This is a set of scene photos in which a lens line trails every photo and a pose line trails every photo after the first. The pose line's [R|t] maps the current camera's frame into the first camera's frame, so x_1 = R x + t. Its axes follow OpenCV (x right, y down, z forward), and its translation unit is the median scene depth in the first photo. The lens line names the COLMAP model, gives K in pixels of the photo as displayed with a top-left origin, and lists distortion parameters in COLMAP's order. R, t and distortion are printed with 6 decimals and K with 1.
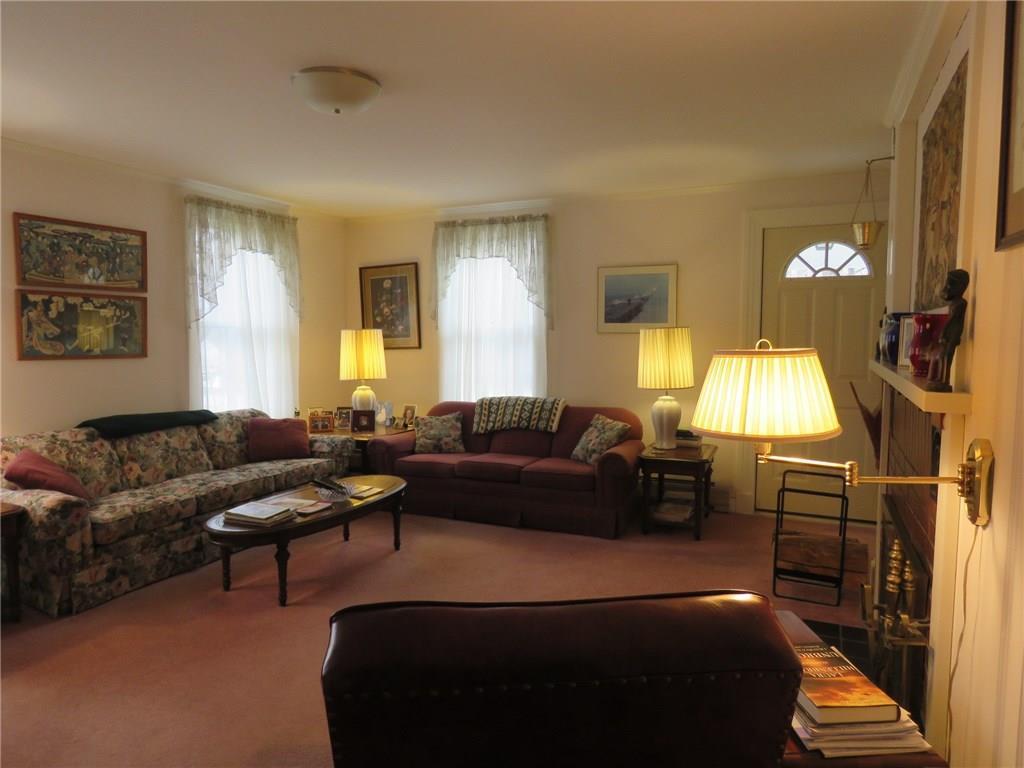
lens RADIAL K [[652.2, 0, 515.3], [0, 652.2, 387.1], [0, 0, 1]] dist [-0.020759, -0.004635]
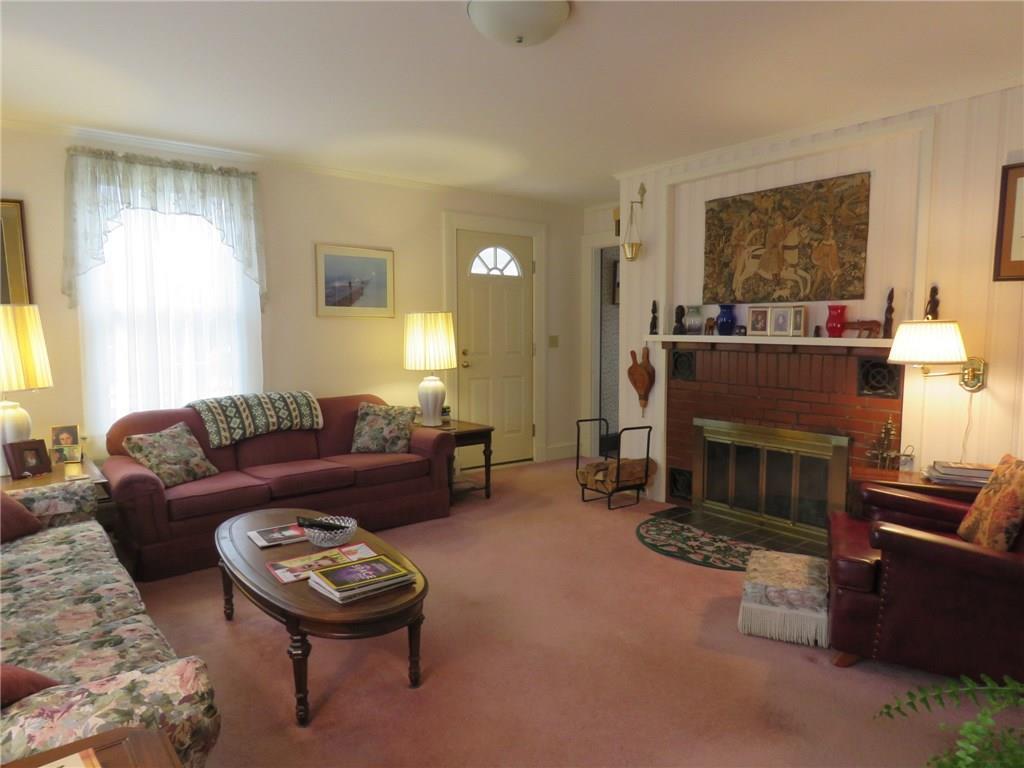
lens RADIAL K [[652.2, 0, 515.1], [0, 652.2, 386.7], [0, 0, 1]] dist [-0.020759, -0.004635]
pose [[0.449493, -0.079189, 0.889767, -0.594020], [0.069035, 0.996163, 0.053783, -0.016020], [-0.890612, 0.037250, 0.453235, 0.359628]]
